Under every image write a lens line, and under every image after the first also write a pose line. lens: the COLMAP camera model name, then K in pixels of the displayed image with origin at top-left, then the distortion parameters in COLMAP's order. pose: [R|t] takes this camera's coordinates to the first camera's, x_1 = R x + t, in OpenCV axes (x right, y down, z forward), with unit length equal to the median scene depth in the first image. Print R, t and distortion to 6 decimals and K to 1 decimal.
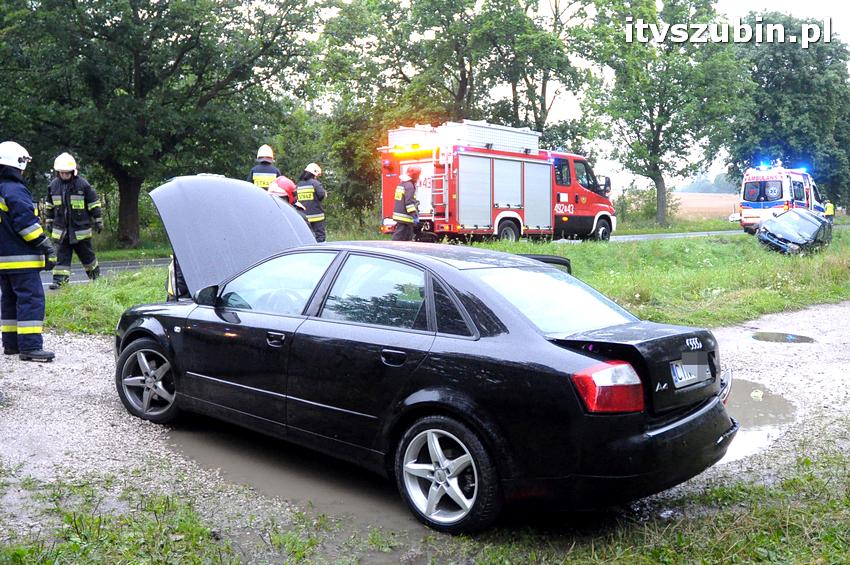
lens RADIAL K [[795.9, 0, 427.9], [0, 795.9, 308.2], [0, 0, 1]] dist [-0.125484, -0.005710]
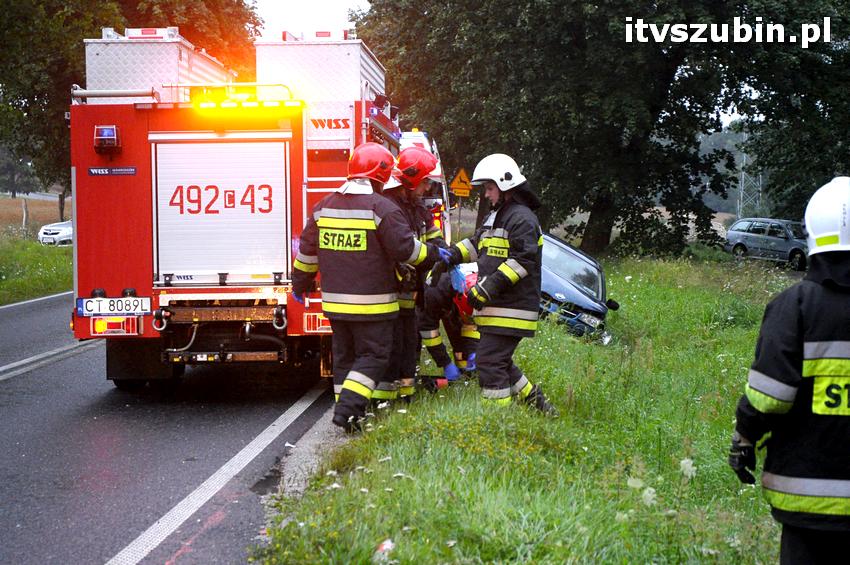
lens RADIAL K [[2057.7, 0, 425.0], [0, 2057.7, 282.5], [0, 0, 1]] dist [-0.052574, -0.383280]
pose [[0.746243, -0.019003, 0.665402, -0.476913], [0.074199, 0.995738, -0.054776, -0.053695], [-0.661525, 0.090249, 0.744473, 0.222307]]
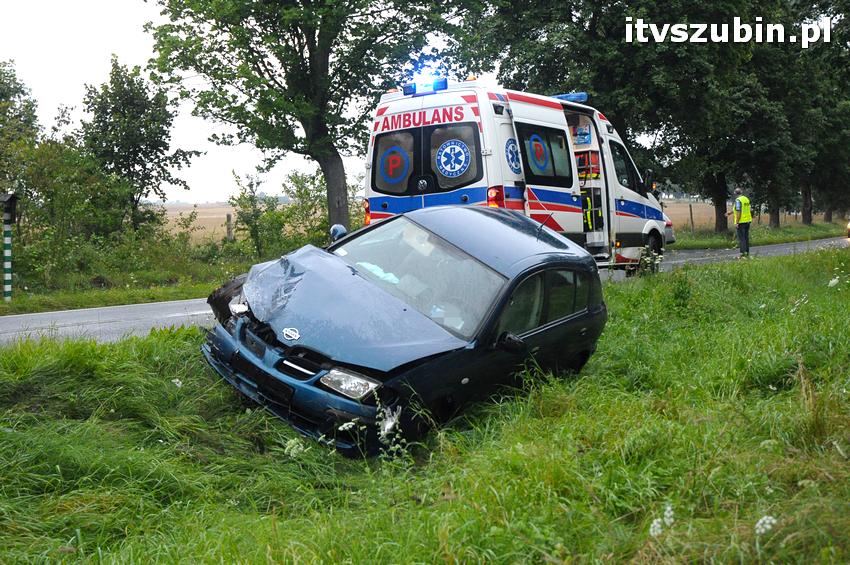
lens RADIAL K [[1182.1, 0, 425.0], [0, 1182.1, 282.5], [0, 0, 1]] dist [0.007158, 0.020715]
pose [[0.984461, -0.033465, 0.172386, 0.541822], [0.047498, 0.995826, -0.077938, -0.100402], [-0.169058, 0.084915, 0.981941, 0.832239]]
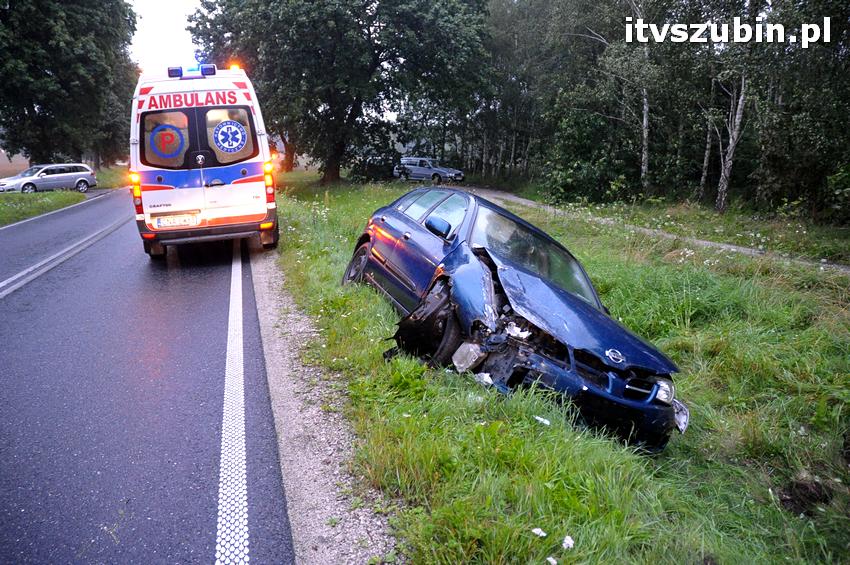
lens RADIAL K [[653.0, 0, 399.3], [0, 653.0, 271.2], [0, 0, 1]] dist [-0.142001, 0.144698]
pose [[0.551123, -0.162316, 0.818485, 0.364248], [0.125221, 0.985878, 0.111196, -0.174447], [-0.824975, 0.041209, 0.563665, 1.187081]]
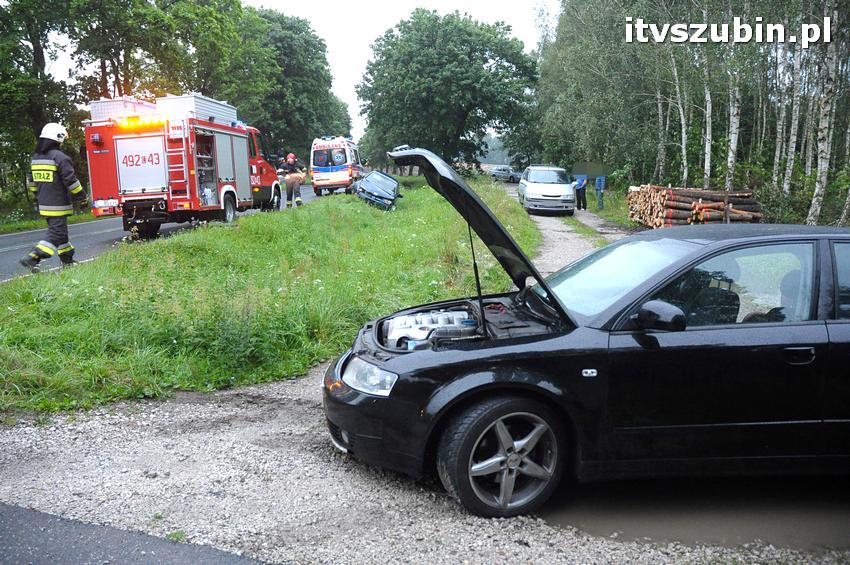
lens RADIAL K [[671.5, 0, 420.5], [0, 671.5, 265.4], [0, 0, 1]] dist [-0.099670, 0.002540]
pose [[0.757494, -0.117203, 0.642235, -0.231262], [0.110991, 0.992552, 0.050222, -0.032808], [-0.643337, 0.033239, 0.764861, 0.184839]]
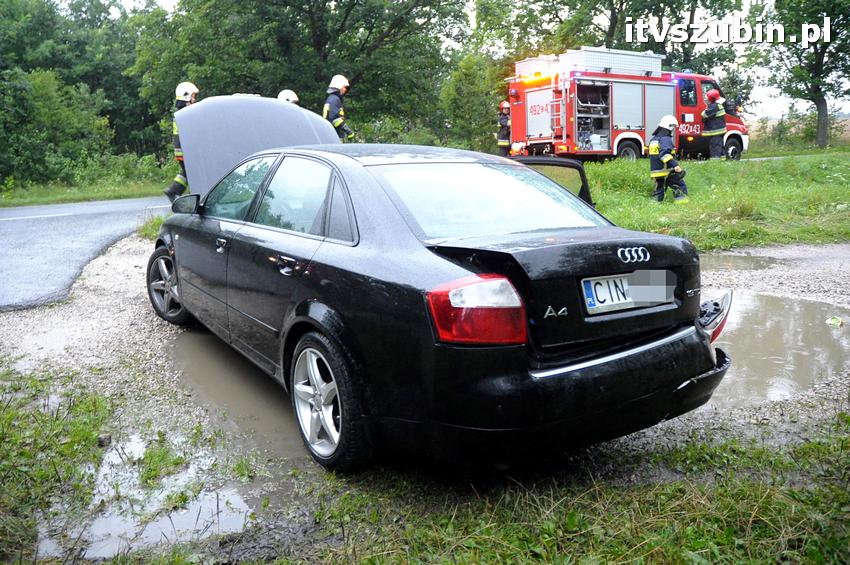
lens RADIAL K [[653.0, 0, 399.3], [0, 653.0, 271.2], [0, 0, 1]] dist [-0.142001, 0.144698]
pose [[0.950627, 0.020319, -0.309670, 0.069857], [0.000360, 0.997781, 0.066576, 0.004477], [0.310335, -0.063400, 0.948511, 0.078157]]
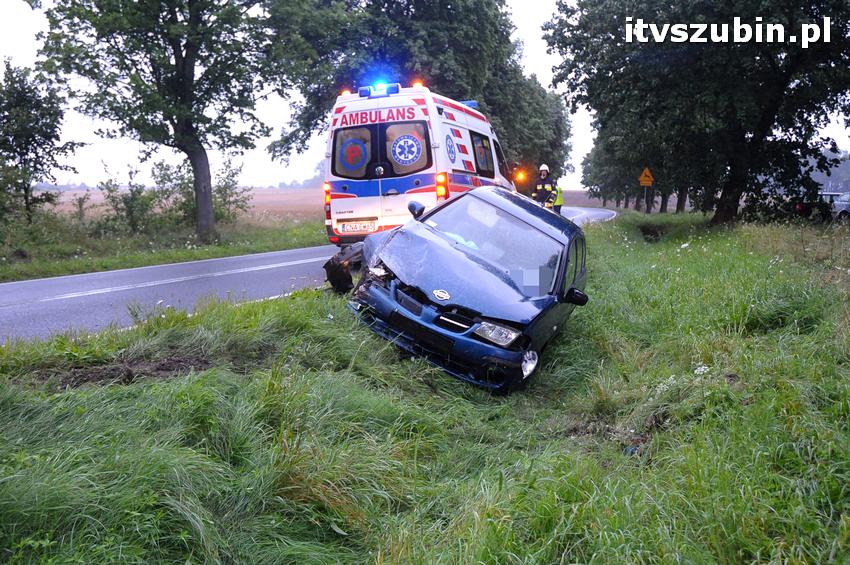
lens RADIAL K [[907.6, 0, 424.1], [0, 907.6, 250.8], [0, 0, 1]] dist [0.002579, 0.008762]
pose [[0.906658, -0.040577, 0.419911, 0.407027], [0.074599, 0.995099, -0.064912, -0.110639], [-0.415219, 0.090178, 0.905241, 0.917441]]
